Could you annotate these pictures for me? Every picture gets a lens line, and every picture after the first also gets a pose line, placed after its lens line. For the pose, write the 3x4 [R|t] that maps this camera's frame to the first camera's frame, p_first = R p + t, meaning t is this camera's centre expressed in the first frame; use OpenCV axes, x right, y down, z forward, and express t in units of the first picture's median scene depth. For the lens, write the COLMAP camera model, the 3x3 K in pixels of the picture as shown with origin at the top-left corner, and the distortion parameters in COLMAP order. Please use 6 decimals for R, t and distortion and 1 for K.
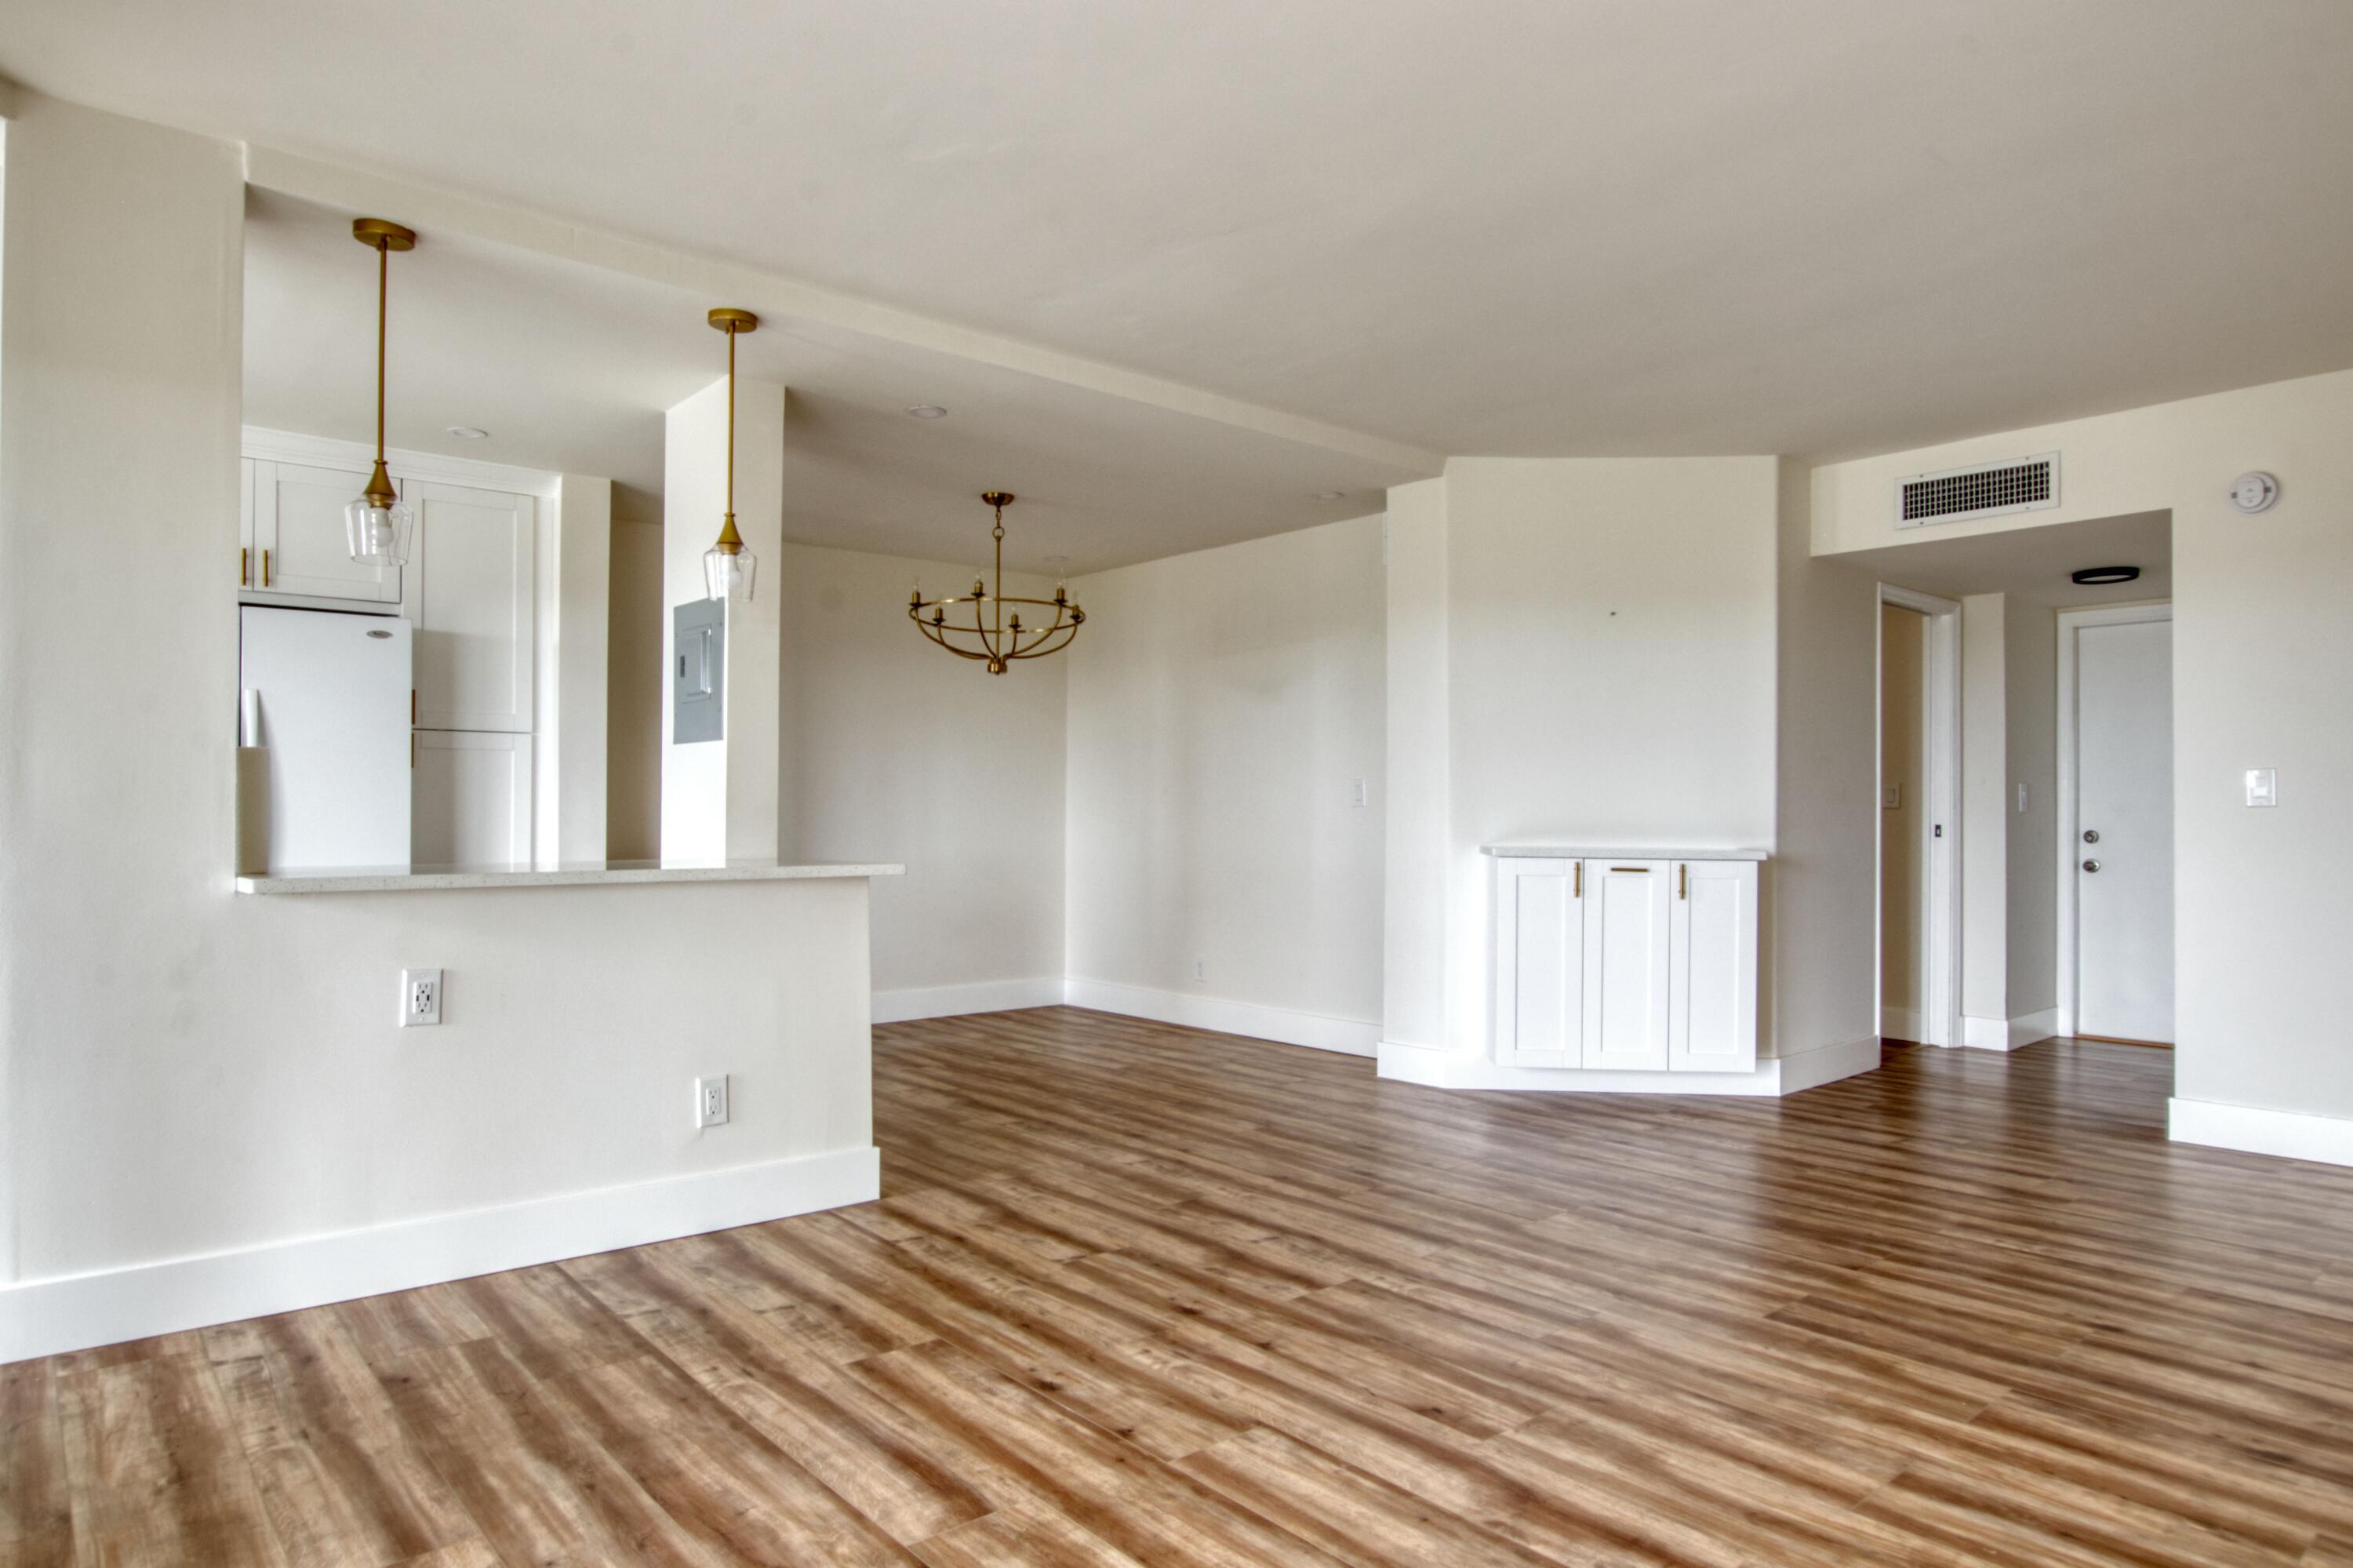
lens RADIAL K [[1410.1, 0, 1168.5], [0, 1410.1, 785.7], [0, 0, 1]] dist [-0.021730, 0.006900]
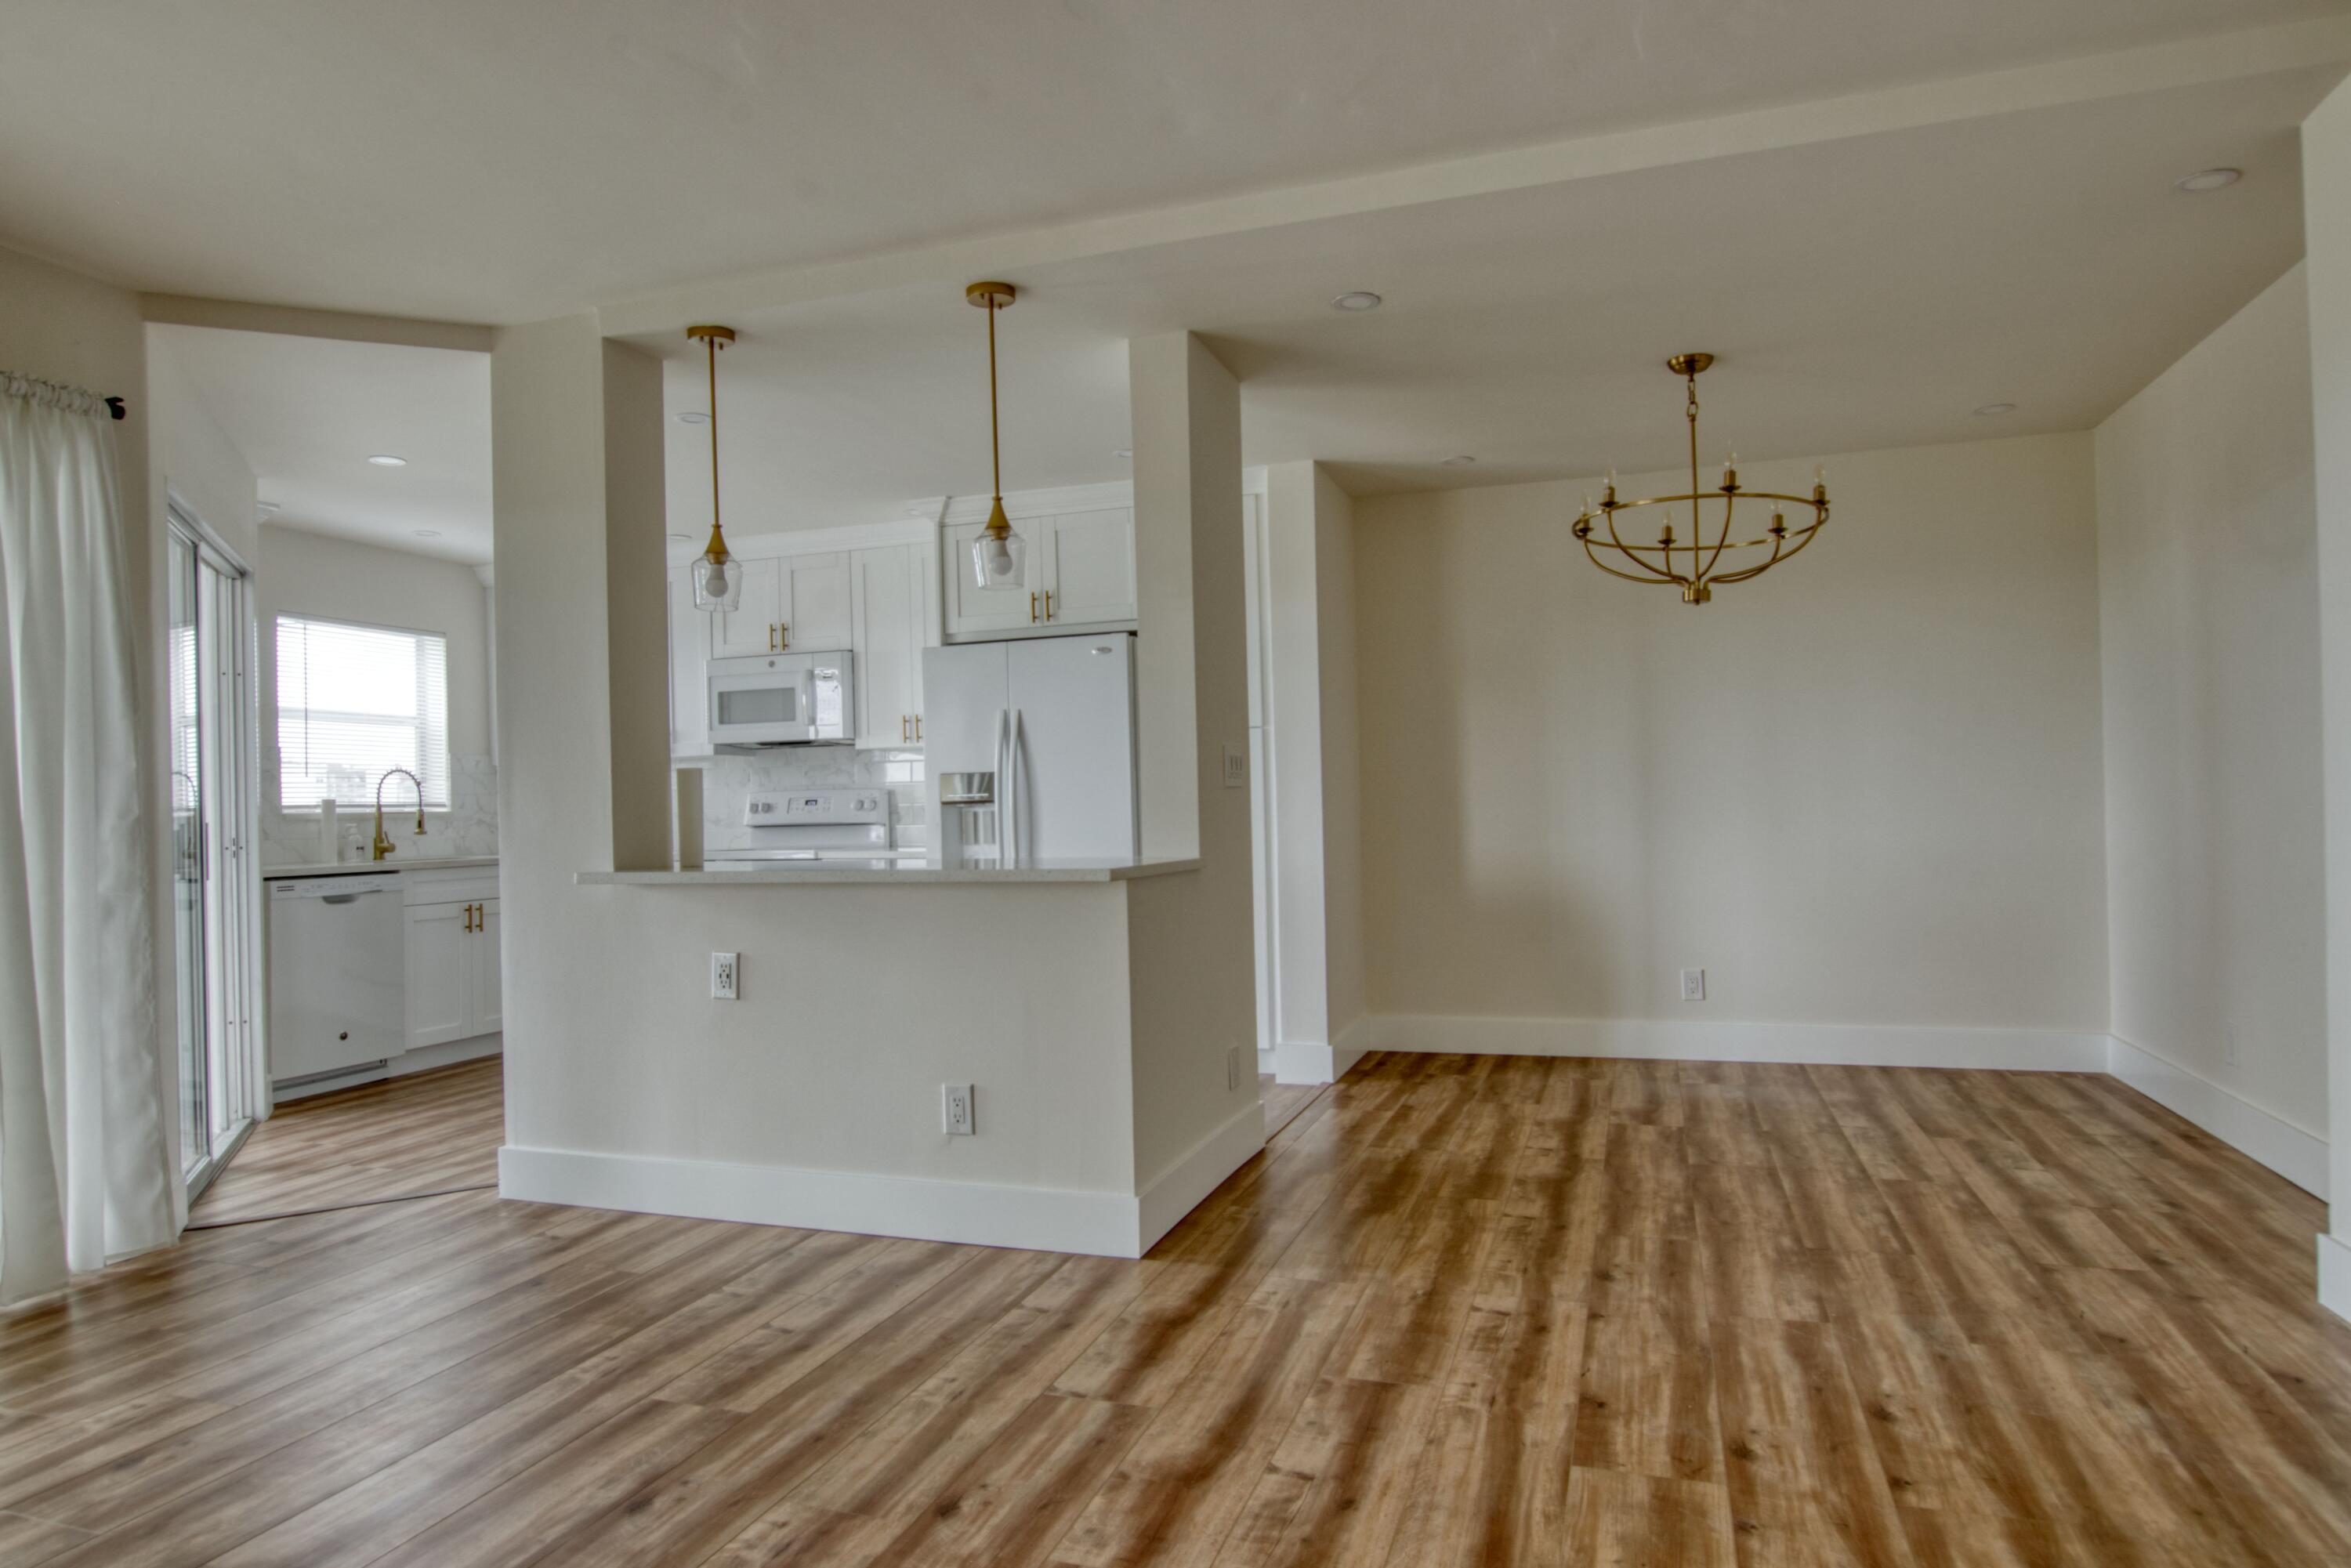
lens RADIAL K [[1408.8, 0, 1170.7], [0, 1408.8, 794.3], [0, 0, 1]] dist [-0.021730, 0.006900]
pose [[0.506784, -0.021055, -0.861816, 0.635529], [0.041267, 0.999148, -0.000144, 0.013934], [0.861085, -0.035492, 0.507221, 0.686195]]
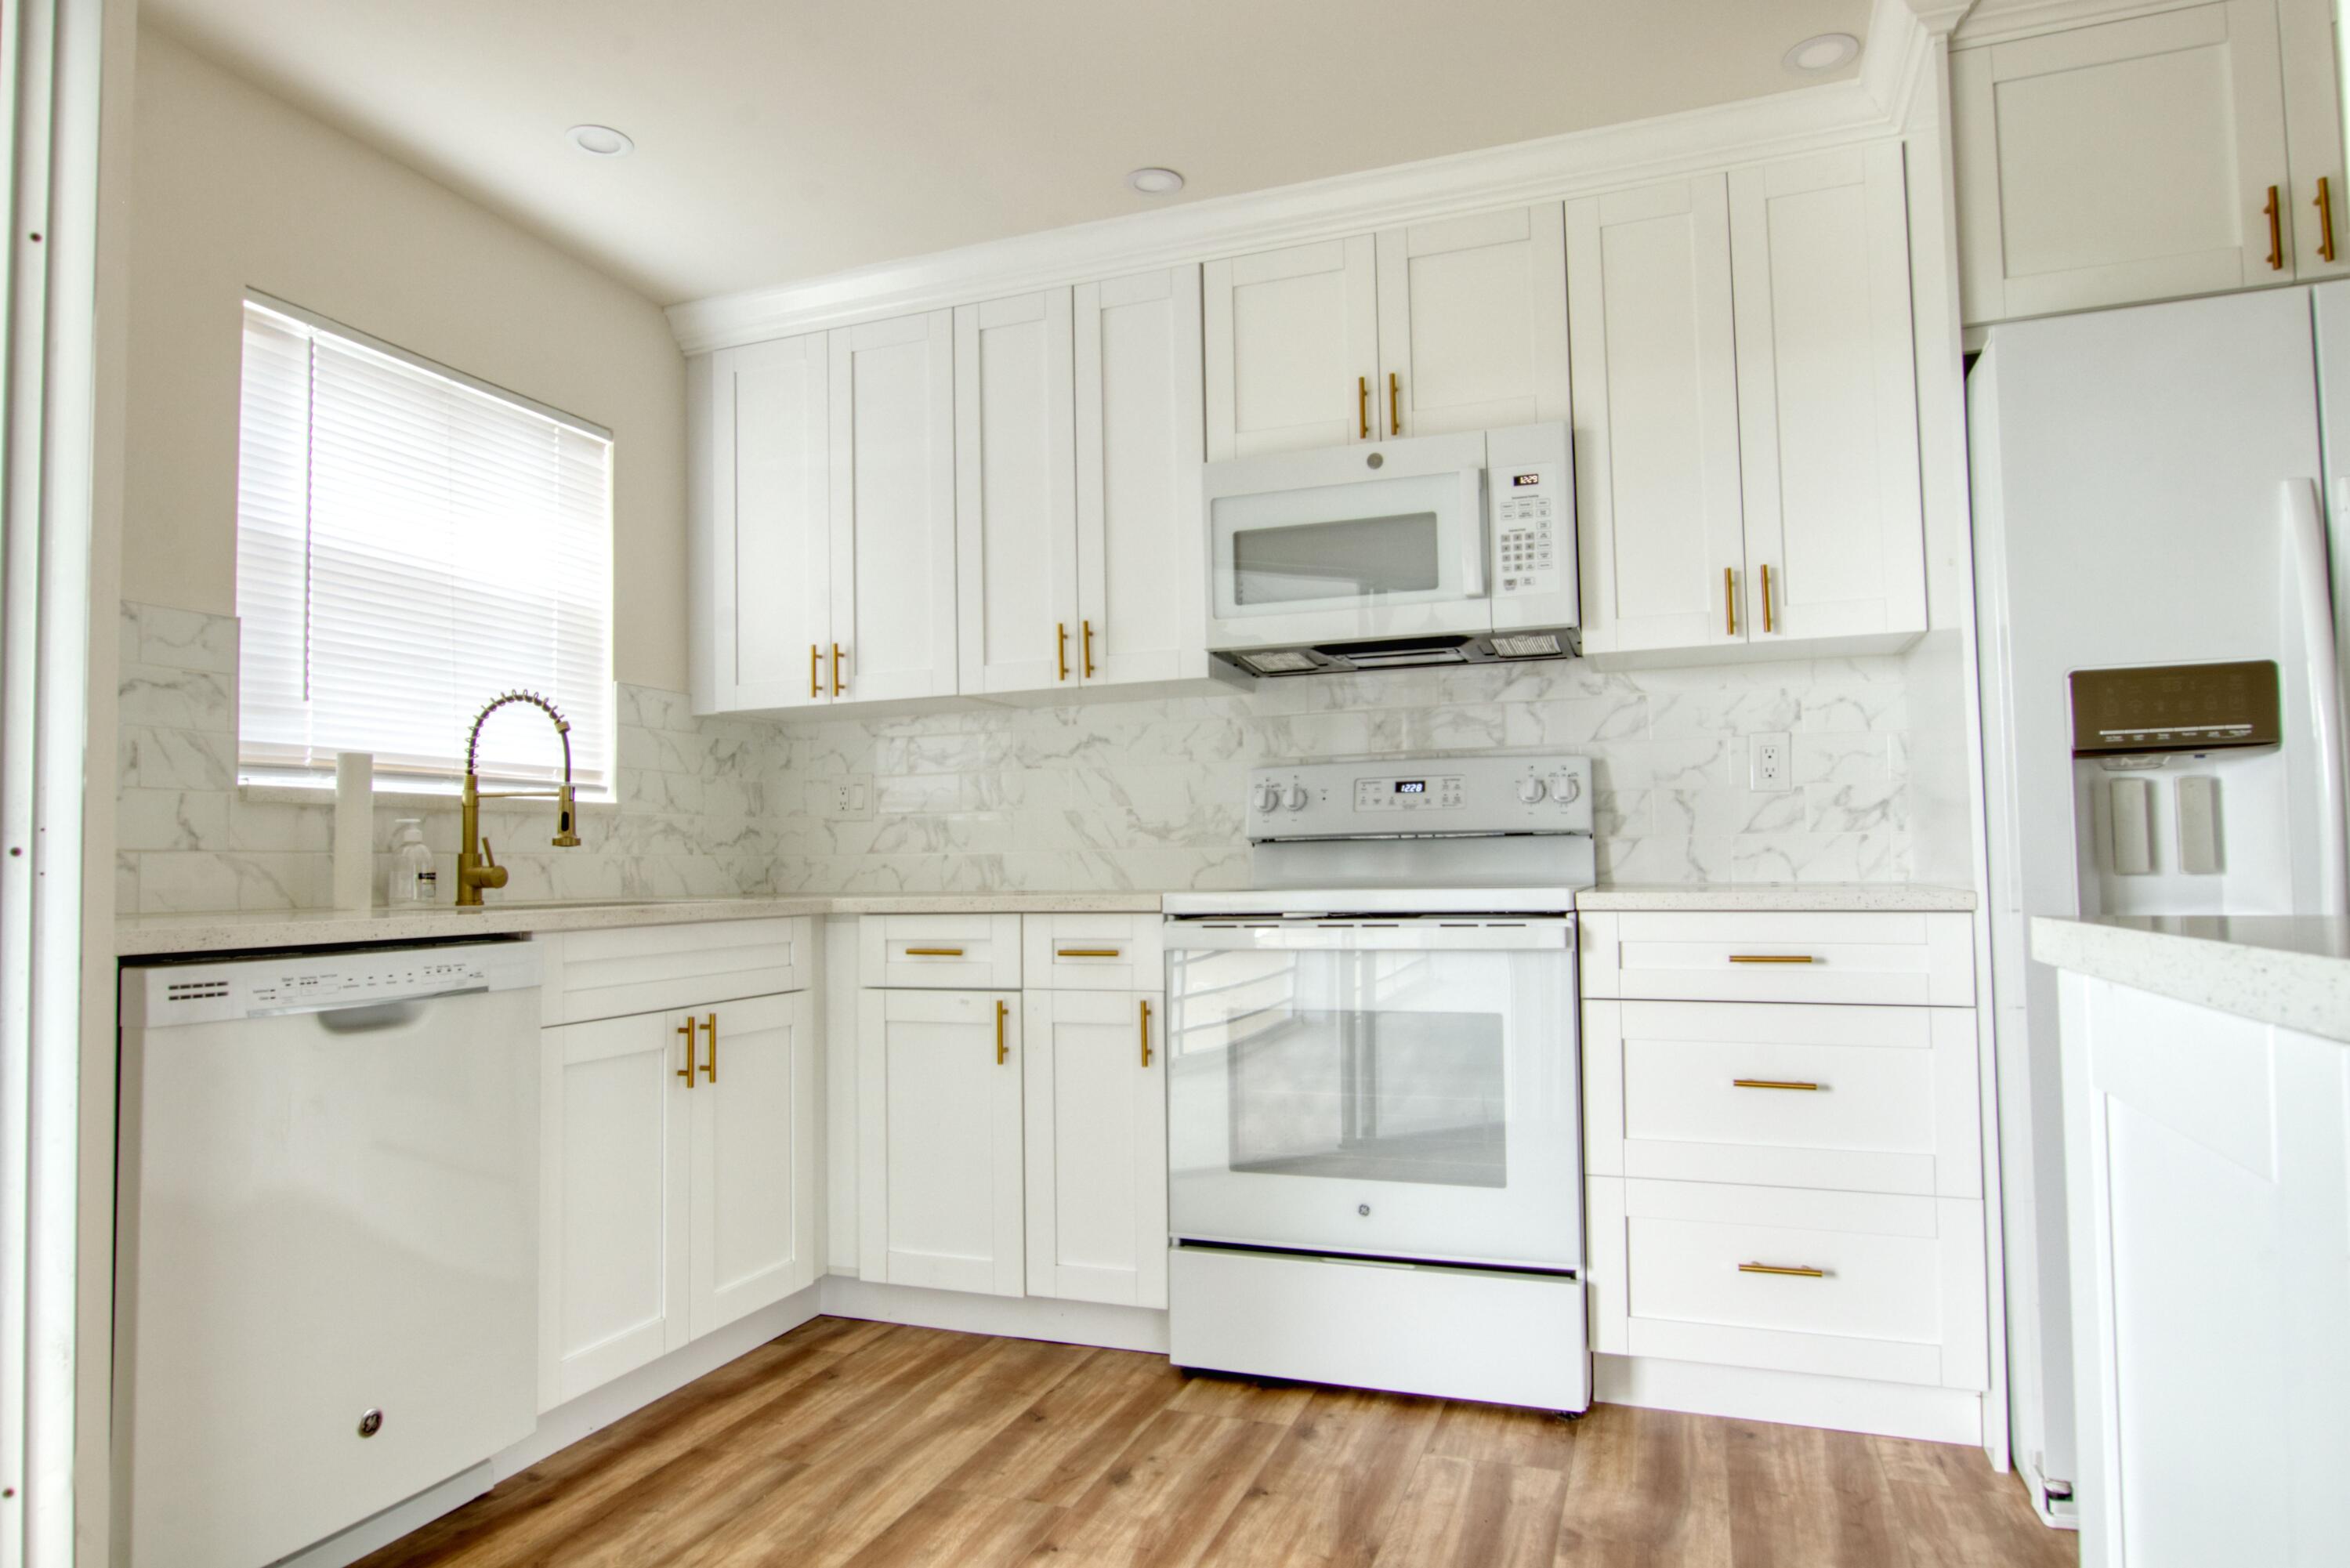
lens RADIAL K [[1408.2, 0, 1174.2], [0, 1408.2, 793.4], [0, 0, 1]] dist [-0.021730, 0.006900]
pose [[0.480622, -0.050478, -0.875474, -0.669180], [0.033750, 0.998667, -0.039053, 0.040077], [0.876278, -0.010778, 0.481685, 0.689136]]
